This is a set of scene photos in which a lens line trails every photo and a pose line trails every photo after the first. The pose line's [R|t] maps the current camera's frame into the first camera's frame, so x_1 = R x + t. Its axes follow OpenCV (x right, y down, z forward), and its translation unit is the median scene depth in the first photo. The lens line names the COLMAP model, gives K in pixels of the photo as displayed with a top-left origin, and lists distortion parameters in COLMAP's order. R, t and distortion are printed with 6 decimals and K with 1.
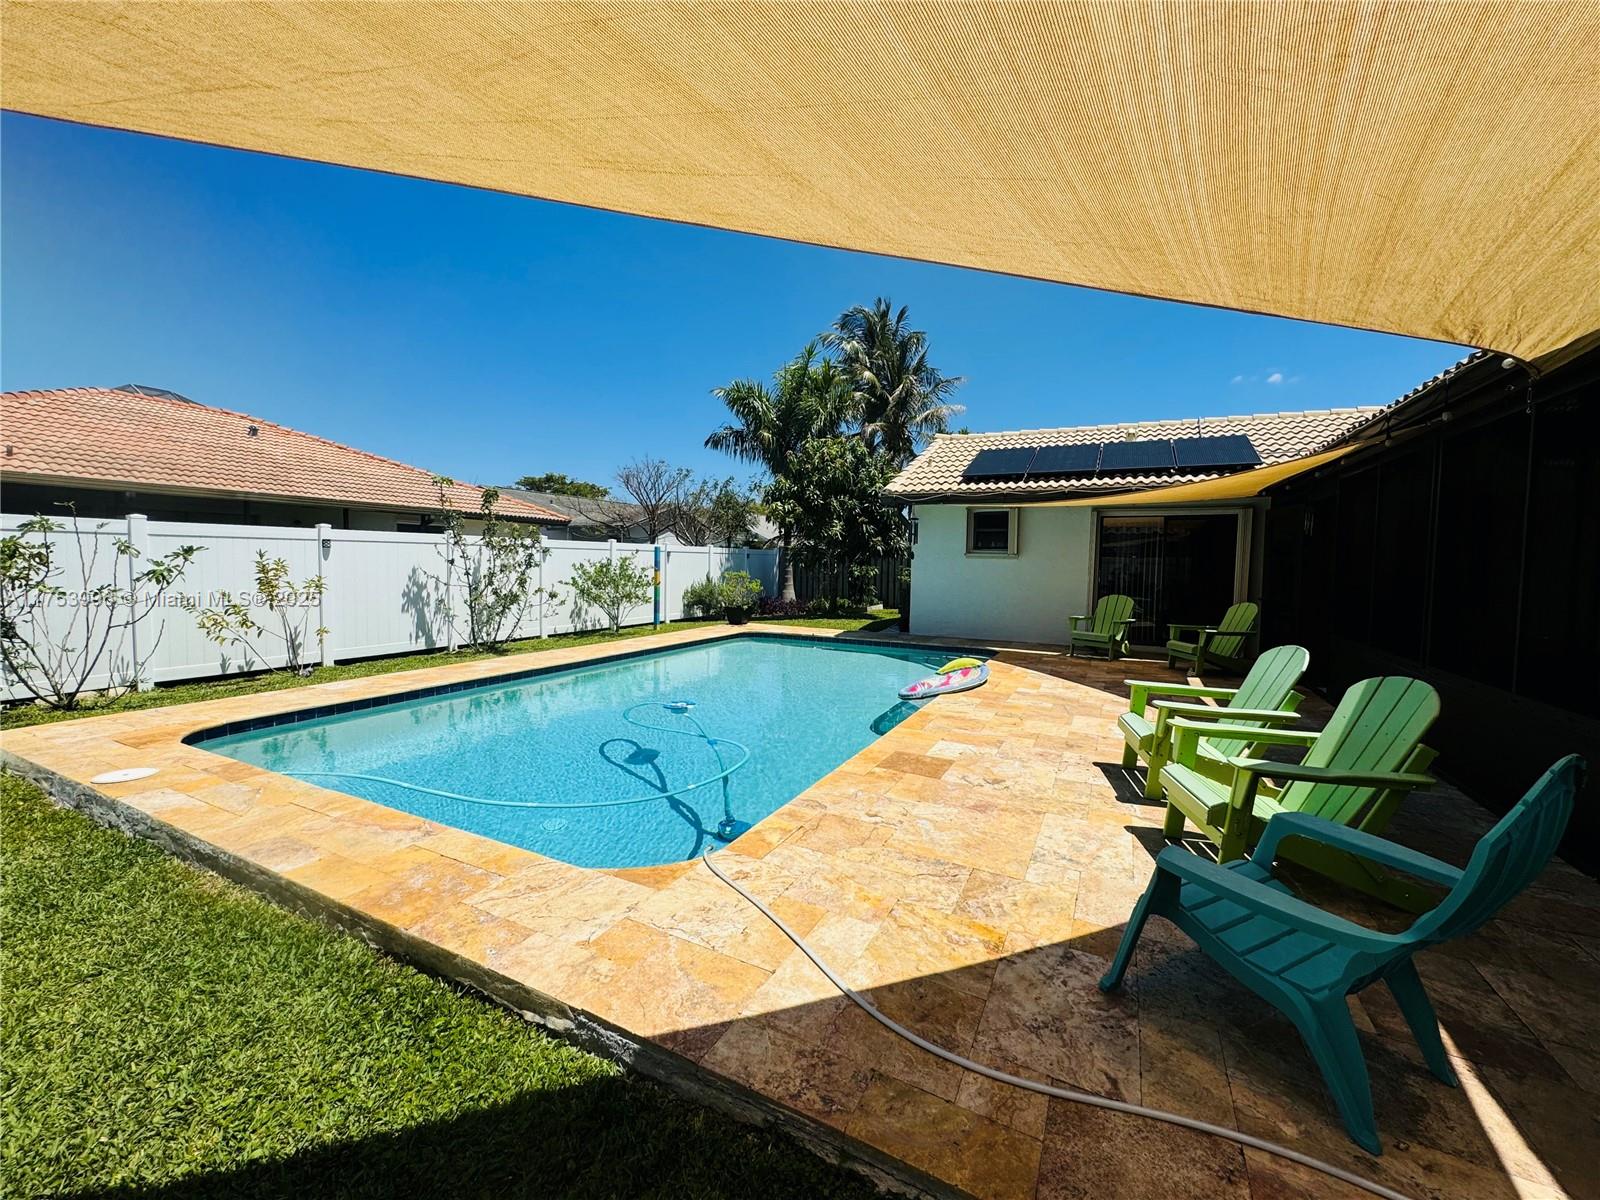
lens RADIAL K [[641.0, 0, 800.0], [0, 641.0, 600.0], [0, 0, 1]] dist [-0.001190, -0.000001]
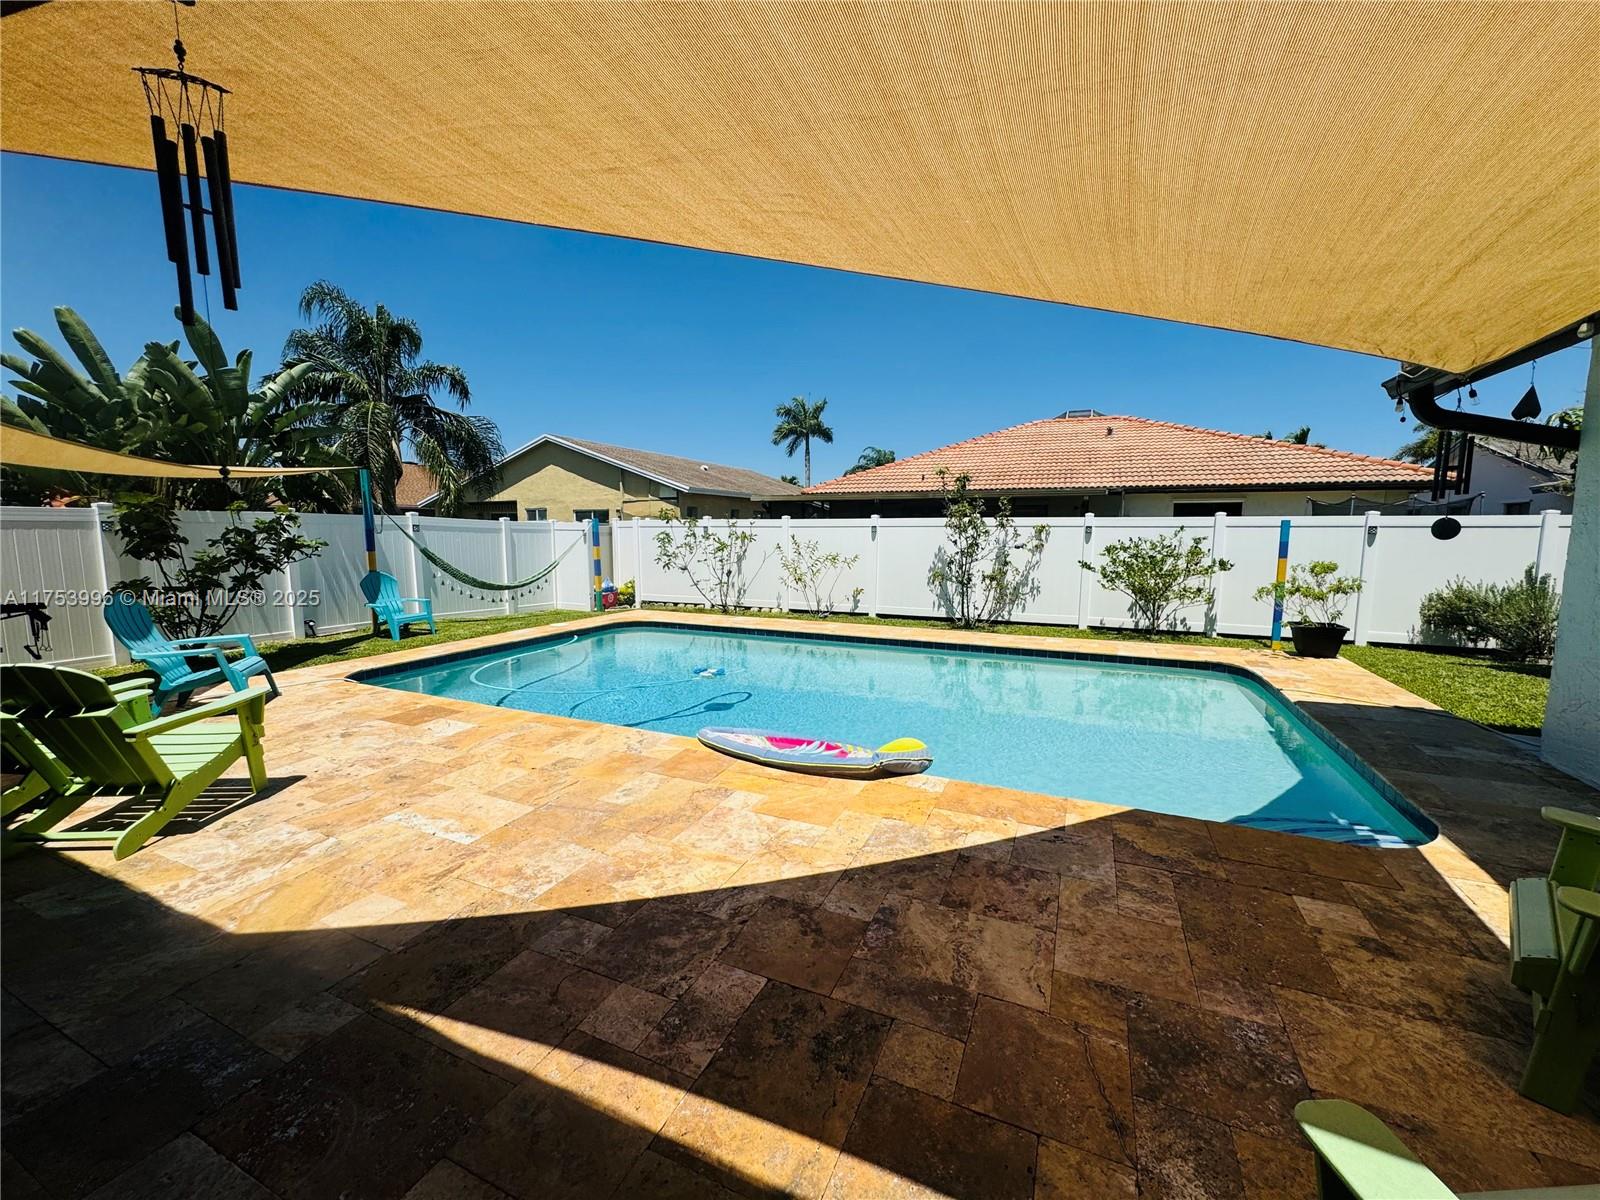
lens RADIAL K [[641.0, 0, 800.0], [0, 641.0, 600.0], [0, 0, 1]] dist [-0.001190, -0.000001]
pose [[0.030001, 0.089654, -0.995521, 1.299765], [-0.060352, 0.994315, 0.087727, -0.094759], [0.997726, 0.057450, 0.035242, 1.575615]]
